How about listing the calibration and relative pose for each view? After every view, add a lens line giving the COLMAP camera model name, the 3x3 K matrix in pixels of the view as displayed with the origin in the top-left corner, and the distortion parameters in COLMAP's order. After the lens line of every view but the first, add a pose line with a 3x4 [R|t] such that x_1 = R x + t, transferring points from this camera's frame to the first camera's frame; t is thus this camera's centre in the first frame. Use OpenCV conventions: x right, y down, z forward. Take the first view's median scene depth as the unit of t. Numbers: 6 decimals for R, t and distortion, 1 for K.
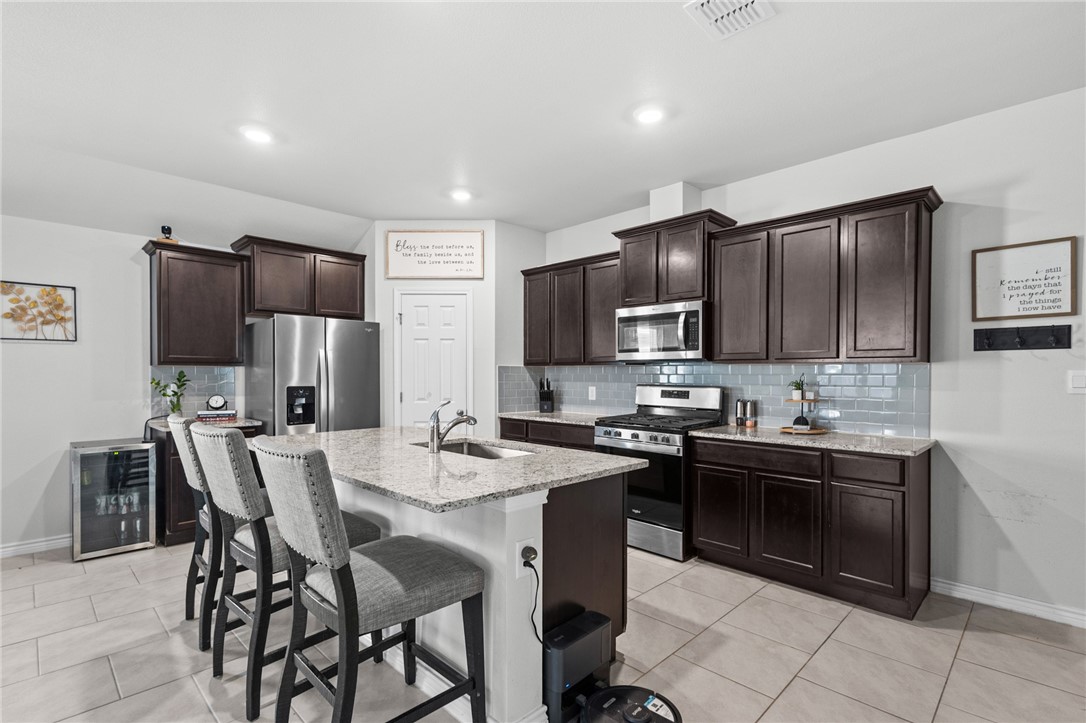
lens RADIAL K [[509.1, 0, 541.7], [0, 509.1, 371.0], [0, 0, 1]] dist [0.004268, -0.000454]
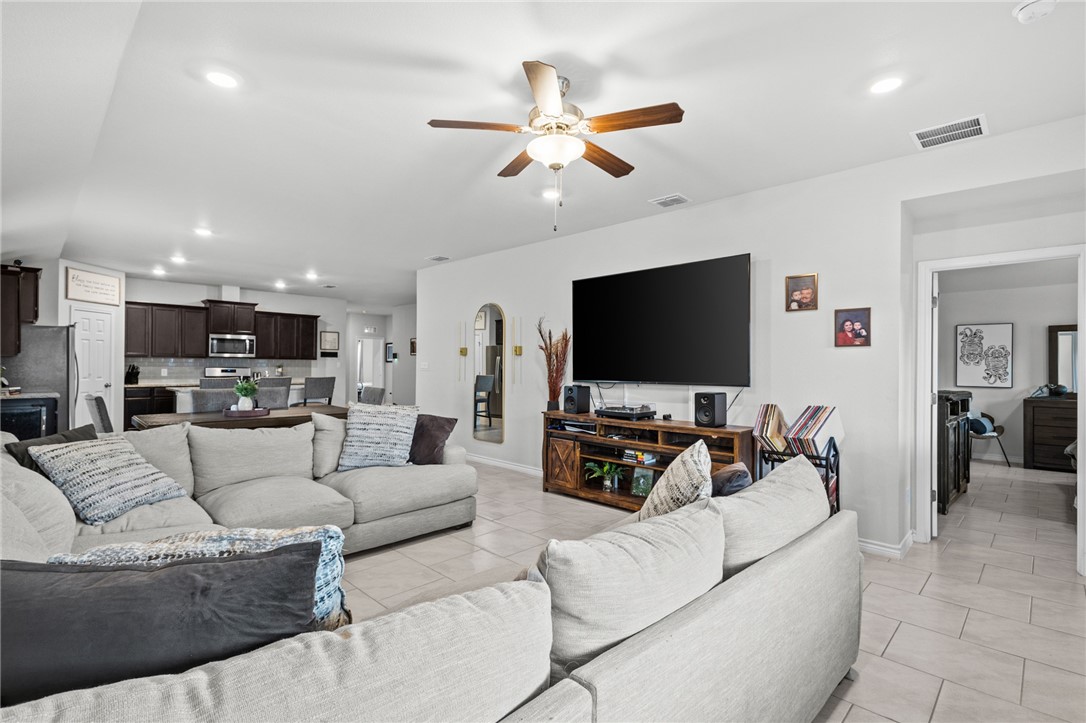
lens RADIAL K [[509.1, 0, 542.9], [0, 509.1, 363.8], [0, 0, 1]] dist [0.004268, -0.000454]
pose [[0.004396, 0.000719, 0.999990, -2.324362], [-0.012727, 0.999919, -0.000663, -0.006546], [-0.999909, -0.012724, 0.004405, -0.542370]]
